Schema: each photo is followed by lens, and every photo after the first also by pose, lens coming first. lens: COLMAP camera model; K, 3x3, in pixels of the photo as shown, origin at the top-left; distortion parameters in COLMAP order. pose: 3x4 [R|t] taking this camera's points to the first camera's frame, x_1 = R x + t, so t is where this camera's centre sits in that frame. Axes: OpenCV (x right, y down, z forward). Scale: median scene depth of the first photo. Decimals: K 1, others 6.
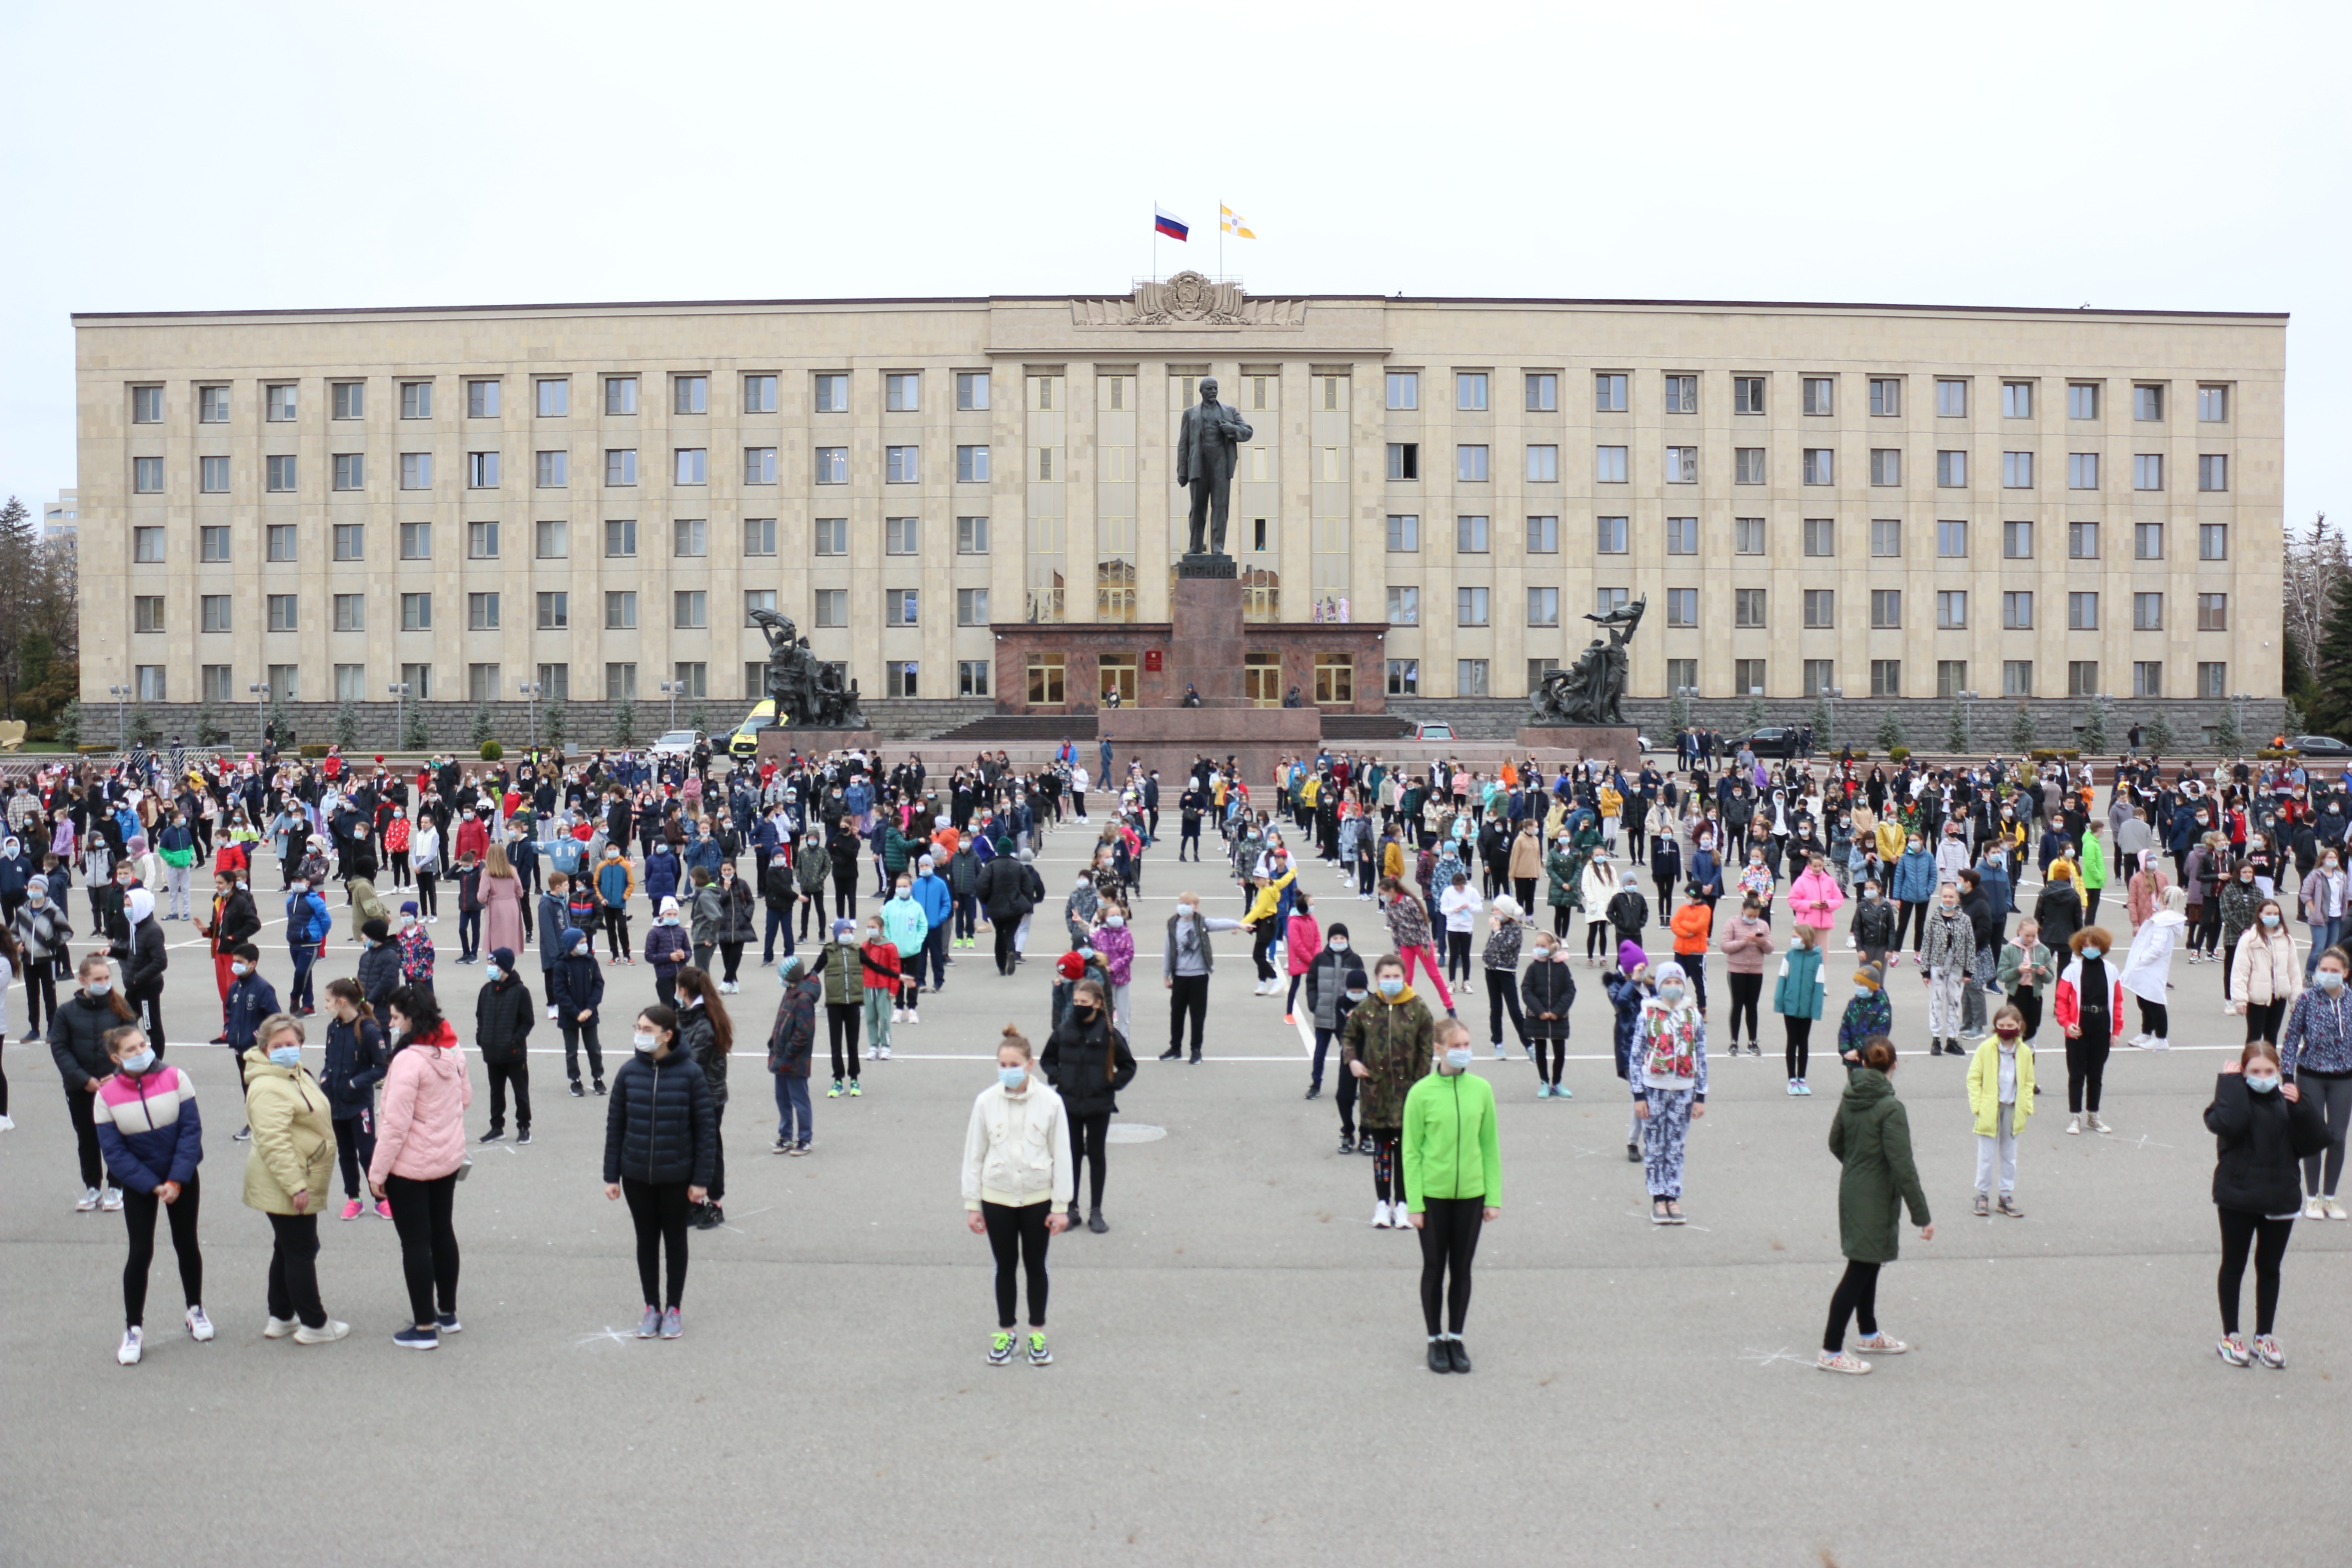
lens RADIAL K [[1969.6, 0, 1177.1], [0, 1969.6, 782.9], [0, 0, 1]] dist [-0.105736, 0.043594]
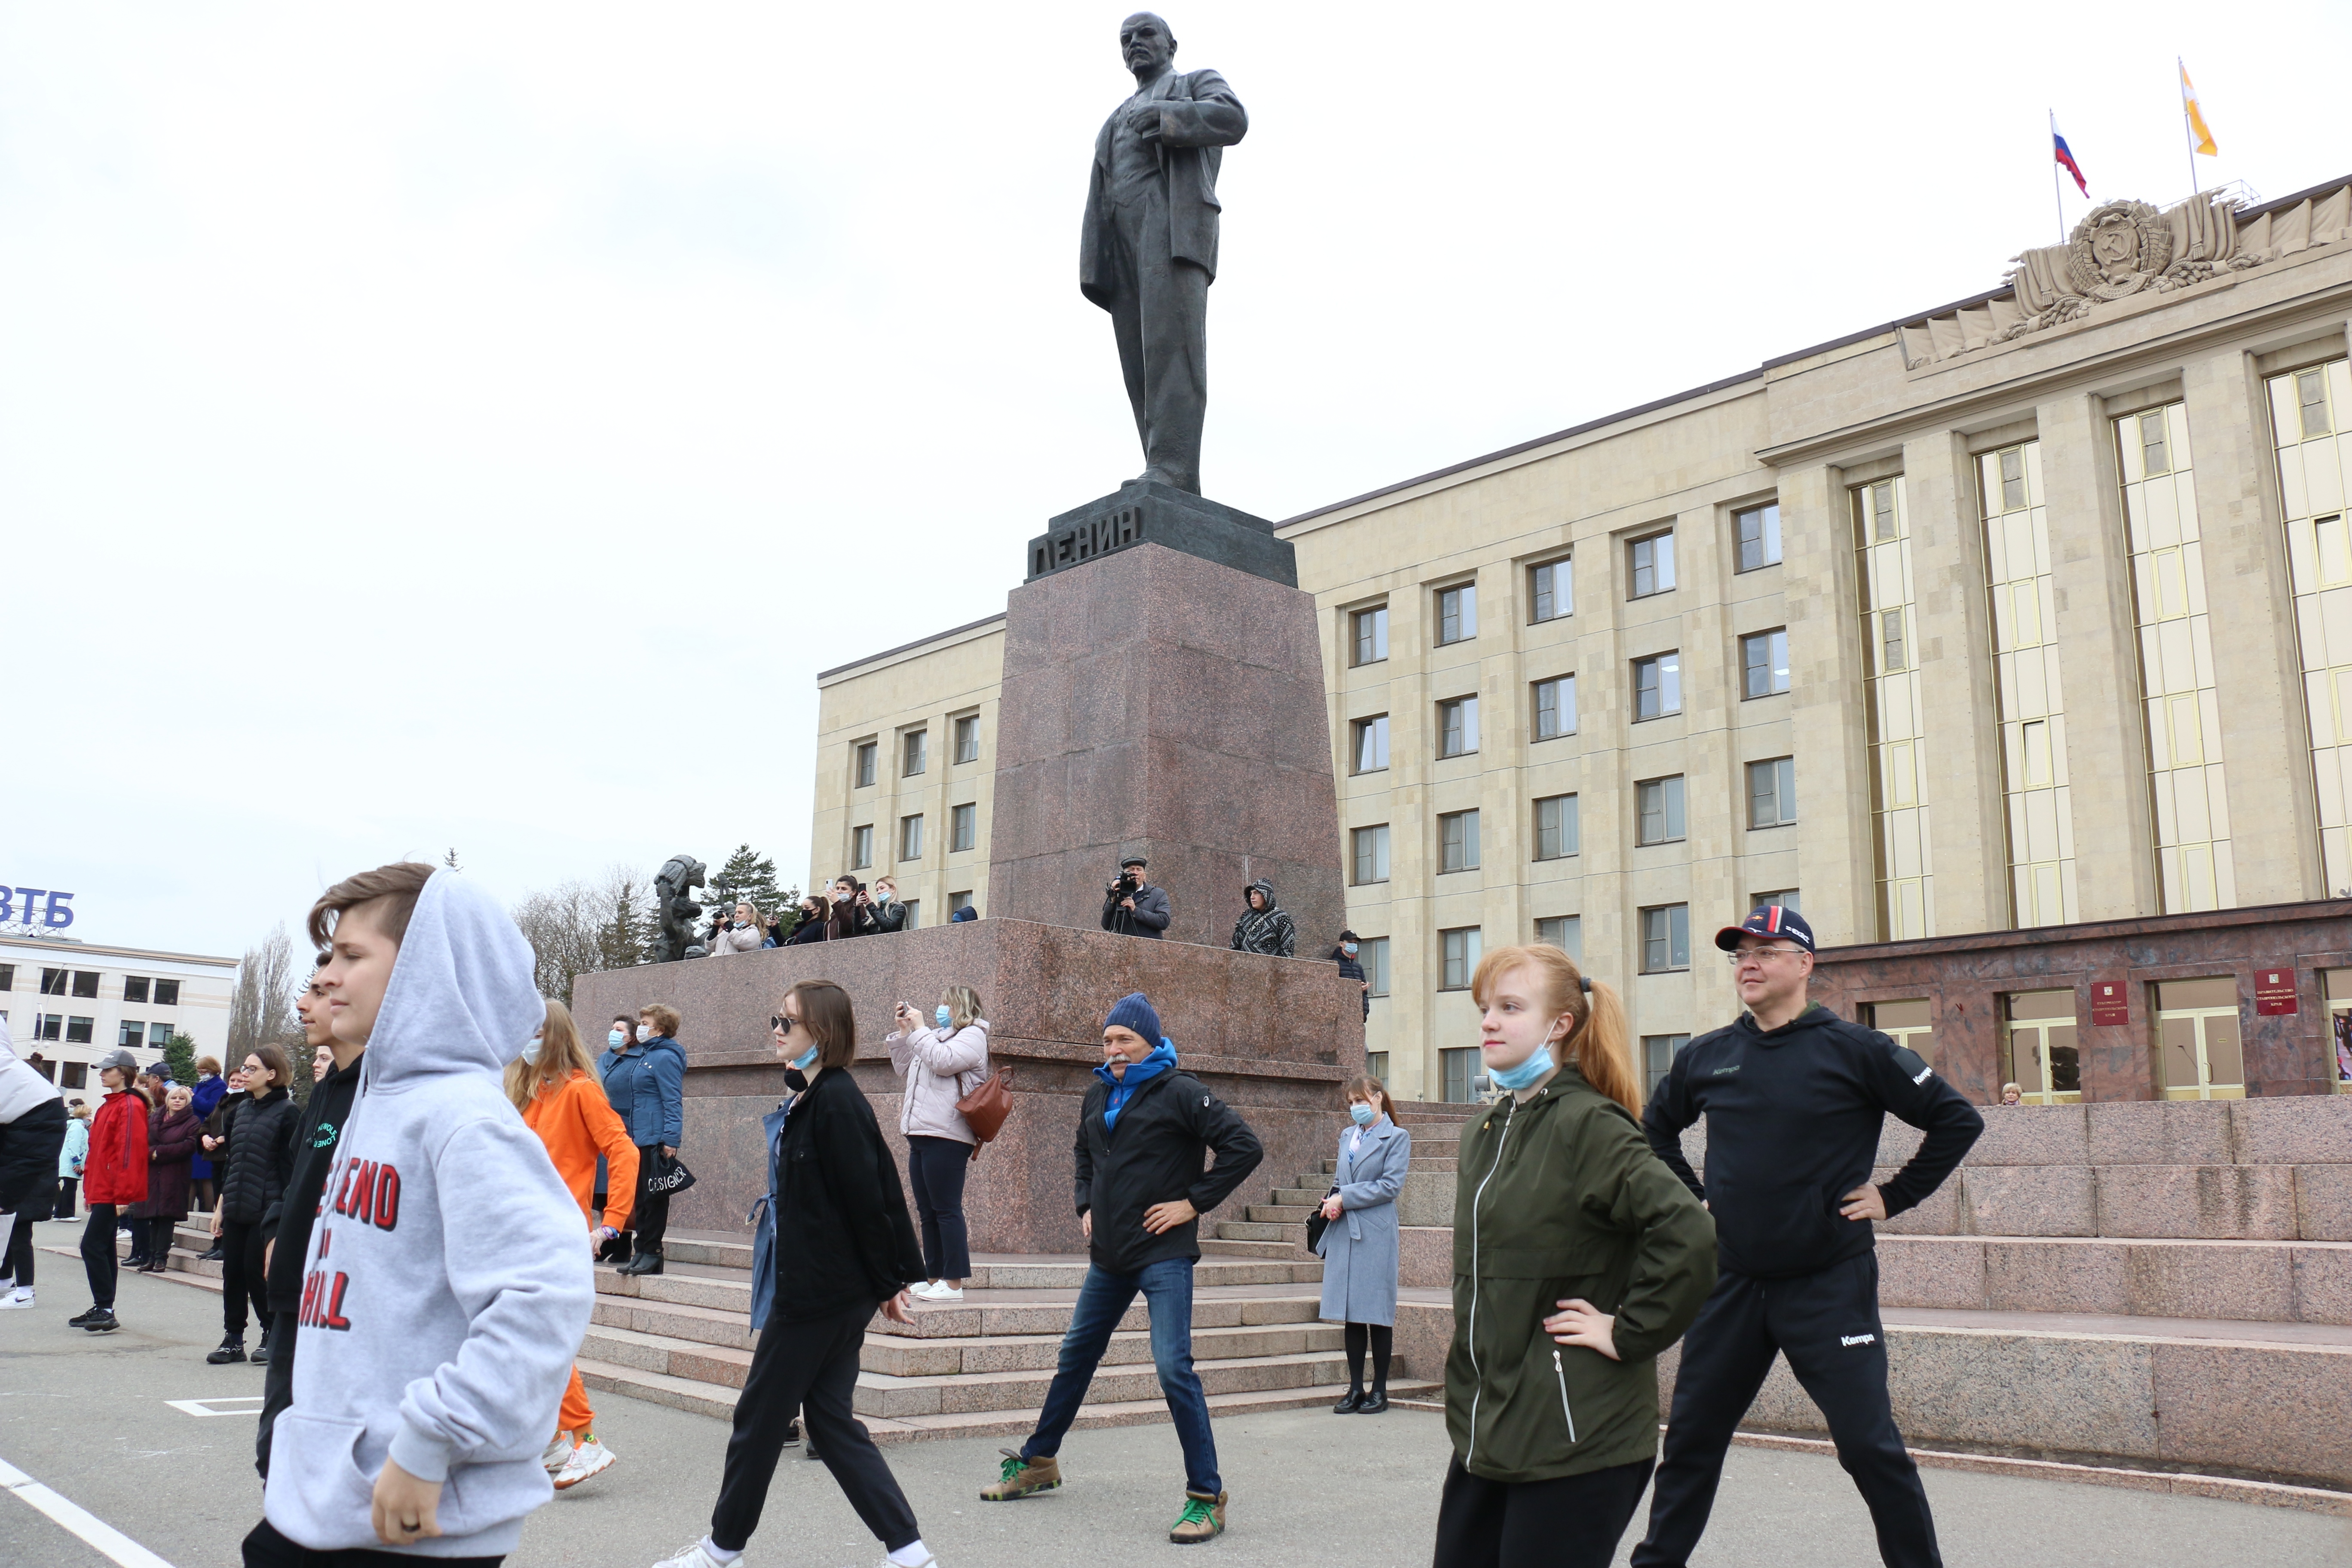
lens RADIAL K [[1969.6, 0, 1175.1], [0, 1969.6, 778.7], [0, 0, 1]] dist [-0.105736, 0.043594]
pose [[0.694231, -0.137520, -0.706493, 0.159631], [-0.045766, 0.971157, -0.234008, 0.002035], [0.718296, 0.194789, 0.667913, 0.529481]]
